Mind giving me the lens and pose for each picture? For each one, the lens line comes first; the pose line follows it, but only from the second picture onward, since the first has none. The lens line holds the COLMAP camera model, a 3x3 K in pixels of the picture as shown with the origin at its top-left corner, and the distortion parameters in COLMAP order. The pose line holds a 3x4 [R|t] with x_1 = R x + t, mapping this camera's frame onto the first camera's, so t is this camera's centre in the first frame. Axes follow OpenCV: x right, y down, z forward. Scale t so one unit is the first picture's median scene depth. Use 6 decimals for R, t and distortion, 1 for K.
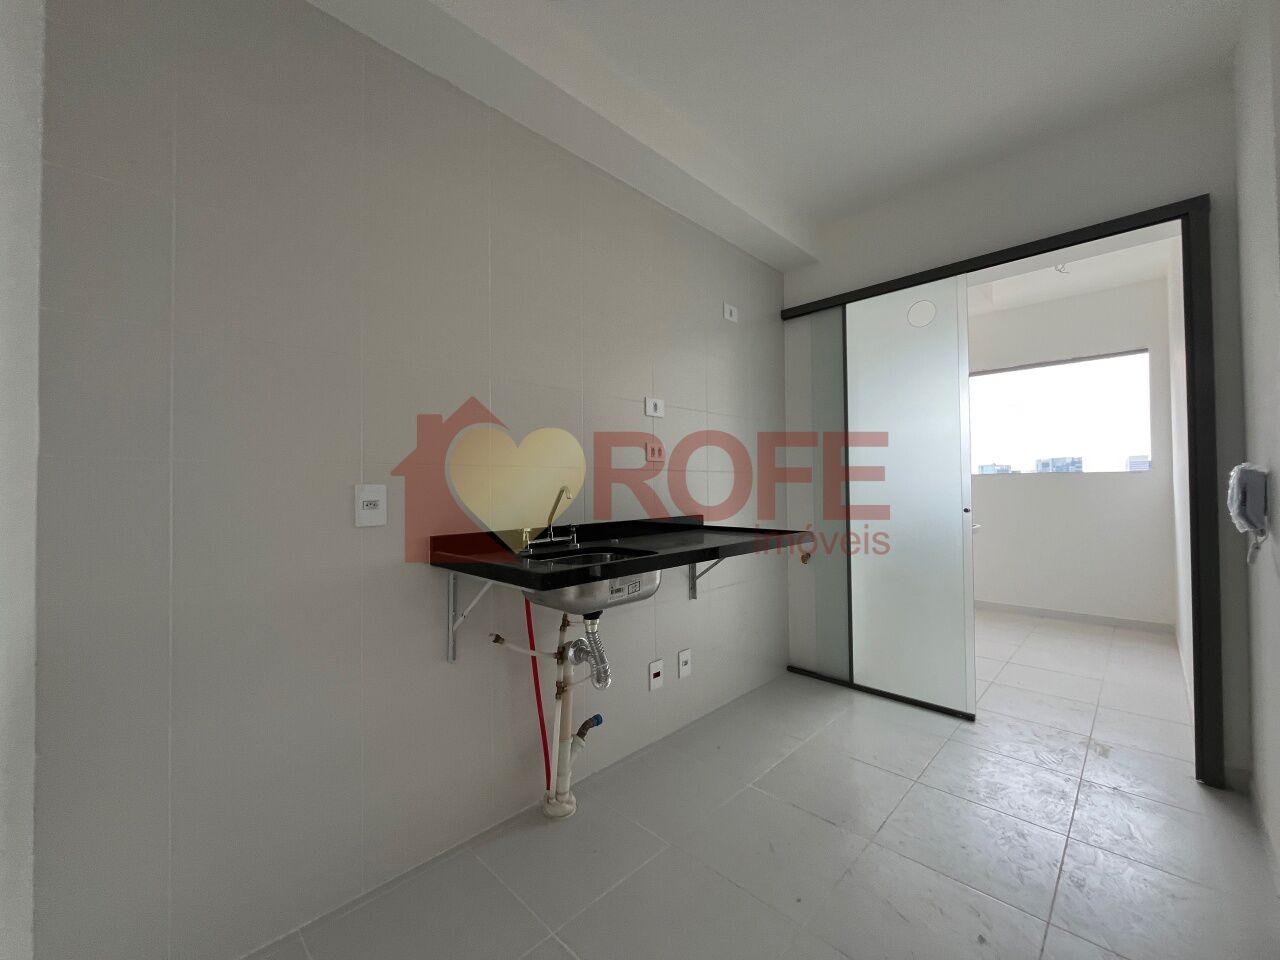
lens RADIAL K [[520.0, 0, 636.2], [0, 520.0, 476.8], [0, 0, 1]] dist [-0.001122, -0.000085]
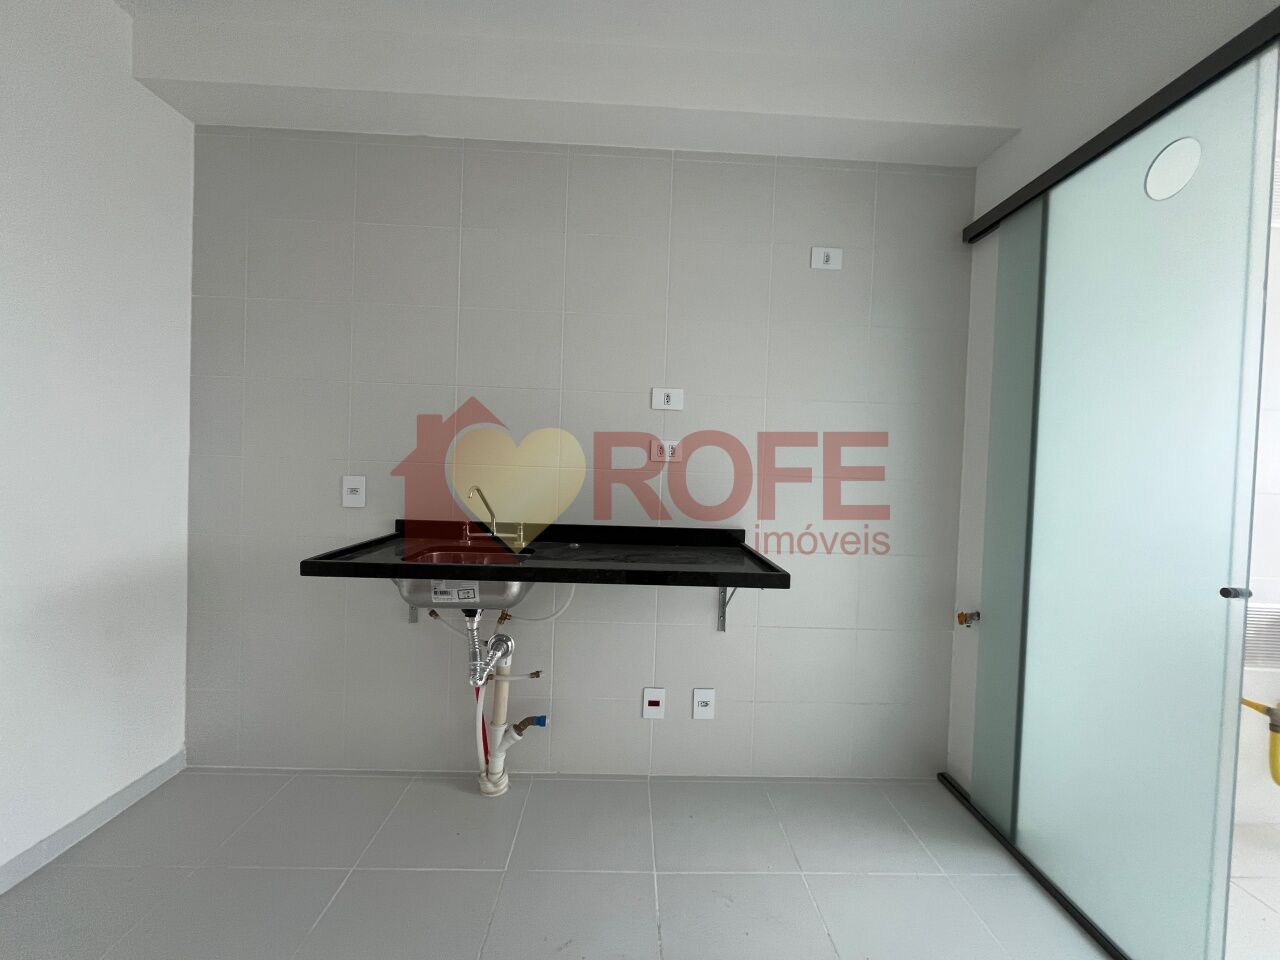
lens RADIAL K [[520.0, 0, 636.2], [0, 520.0, 474.2], [0, 0, 1]] dist [-0.001122, -0.000085]
pose [[0.721931, 0.050441, -0.690124, 0.617547], [-0.030467, 0.998689, 0.041123, -0.043897], [0.691294, -0.008662, 0.722521, 0.350727]]
